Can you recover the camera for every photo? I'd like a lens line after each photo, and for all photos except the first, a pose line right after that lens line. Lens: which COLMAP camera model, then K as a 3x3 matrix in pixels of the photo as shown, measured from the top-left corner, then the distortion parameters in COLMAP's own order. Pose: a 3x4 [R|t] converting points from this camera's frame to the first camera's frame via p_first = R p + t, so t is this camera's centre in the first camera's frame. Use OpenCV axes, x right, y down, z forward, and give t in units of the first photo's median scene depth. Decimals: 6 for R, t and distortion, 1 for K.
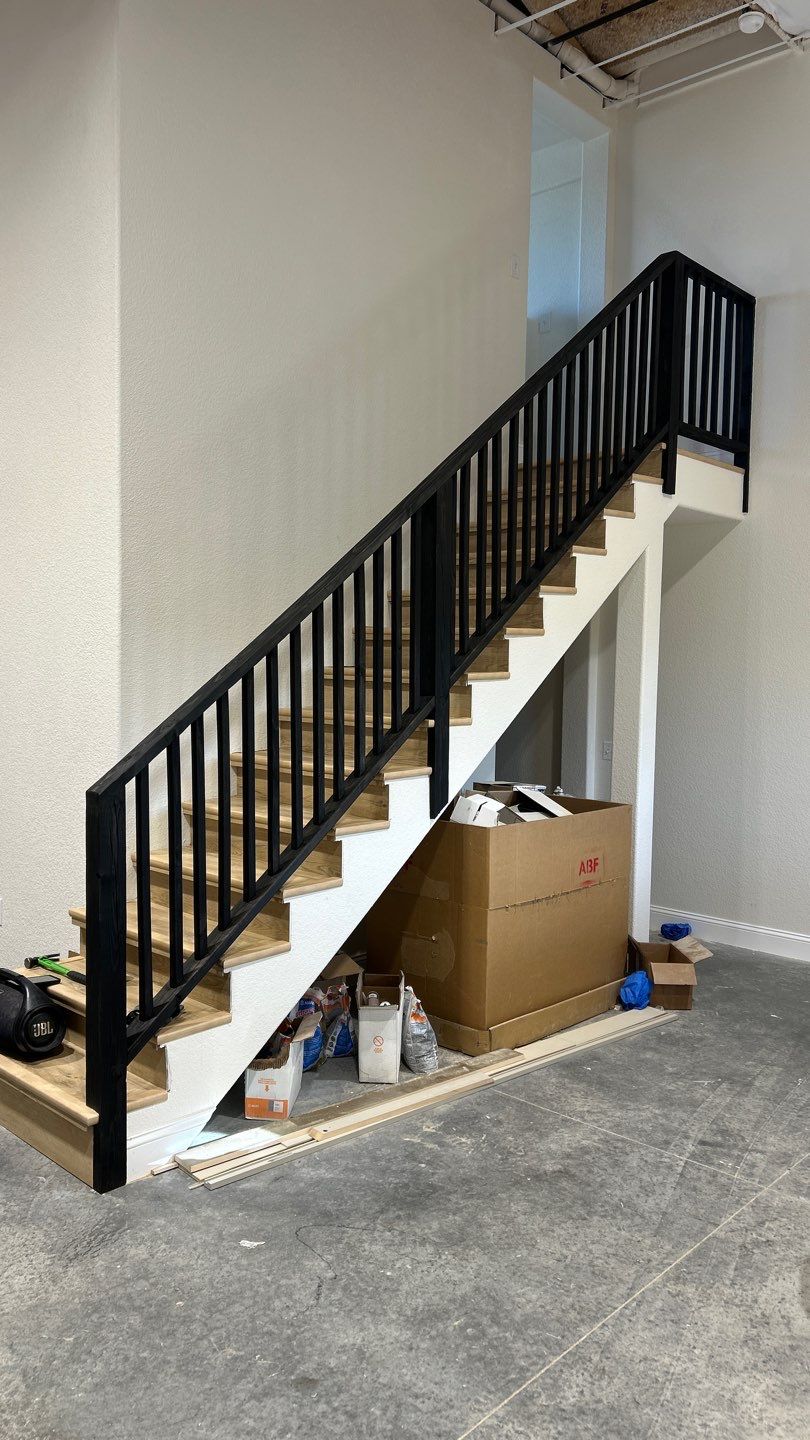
lens RADIAL K [[1083.5, 0, 401.0], [0, 1083.5, 729.6], [0, 0, 1]] dist [0.050226, -0.059463]
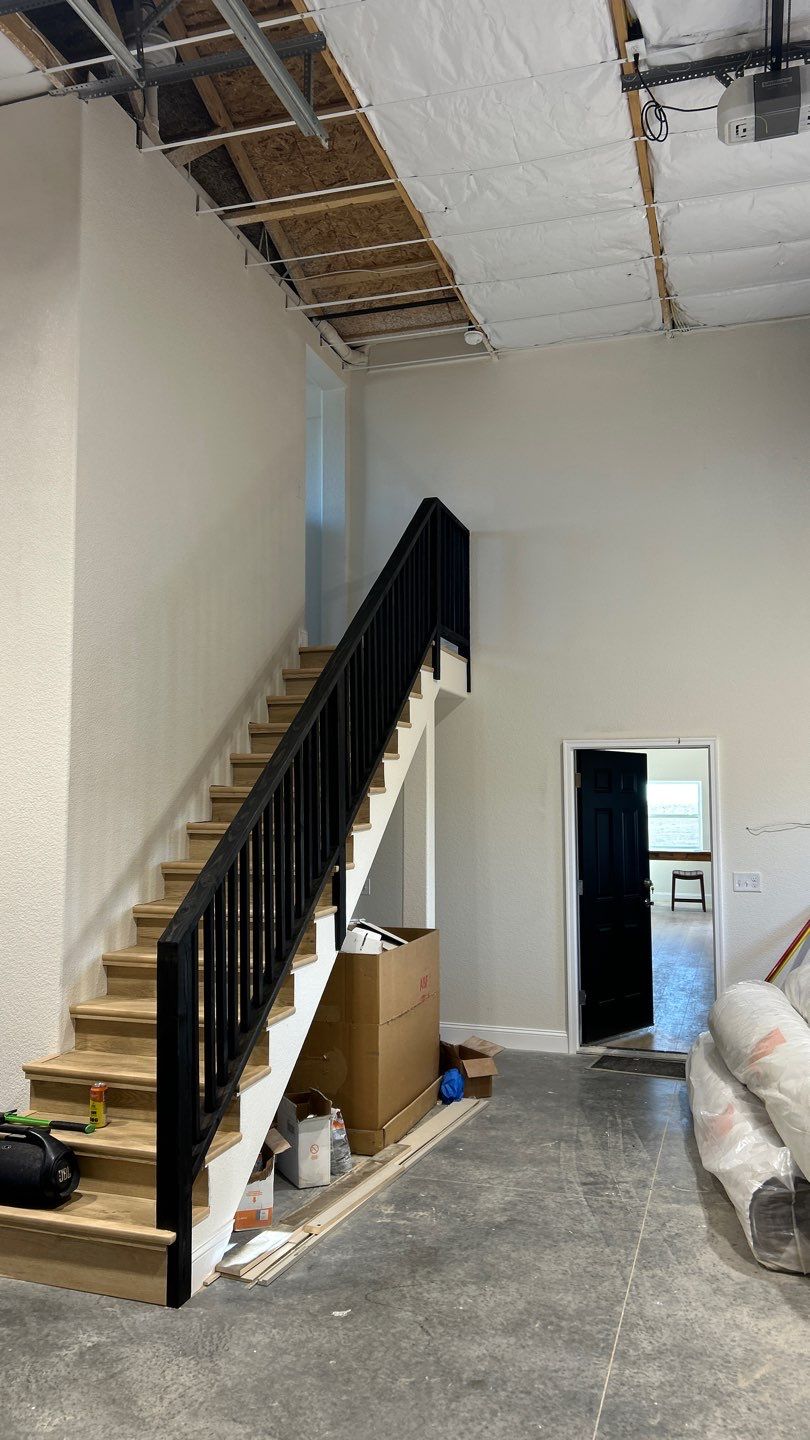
lens RADIAL K [[1077.0, 0, 402.2], [0, 1077.0, 724.4], [0, 0, 1]] dist [0.060989, -0.071642]
pose [[0.906274, 0.013586, 0.422472, -0.430767], [0.043444, 0.991196, -0.125070, -0.013006], [-0.420452, 0.131702, 0.897705, -0.136778]]
